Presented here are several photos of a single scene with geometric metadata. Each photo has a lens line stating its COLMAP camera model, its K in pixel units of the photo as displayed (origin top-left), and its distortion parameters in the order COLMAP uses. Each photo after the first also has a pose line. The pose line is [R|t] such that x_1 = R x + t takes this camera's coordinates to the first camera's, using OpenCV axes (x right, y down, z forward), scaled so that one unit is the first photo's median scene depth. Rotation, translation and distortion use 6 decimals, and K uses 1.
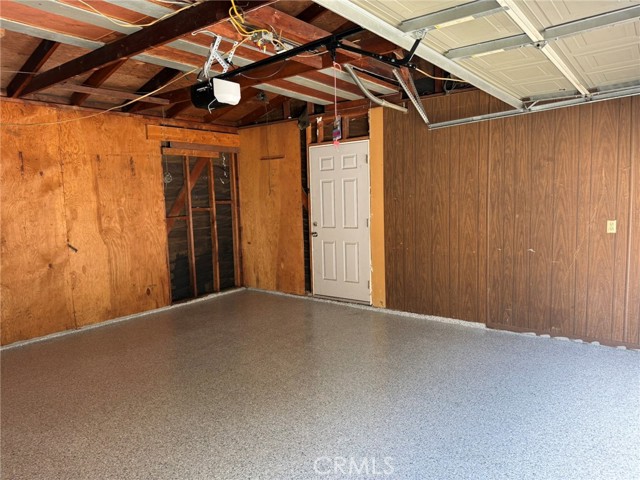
lens RADIAL K [[451.6, 0, 321.9], [0, 451.6, 243.5], [0, 0, 1]] dist [0.020704, -0.040187]
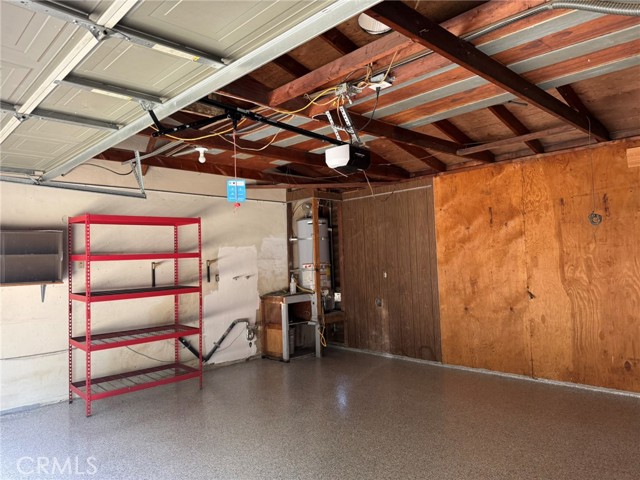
lens RADIAL K [[451.6, 0, 323.5], [0, 451.6, 236.9], [0, 0, 1]] dist [0.020704, -0.040187]
pose [[-0.148688, -0.018576, -0.988710, 0.504826], [-0.065199, 0.997832, -0.008942, -0.078693], [0.986733, 0.063133, -0.149577, 0.676997]]
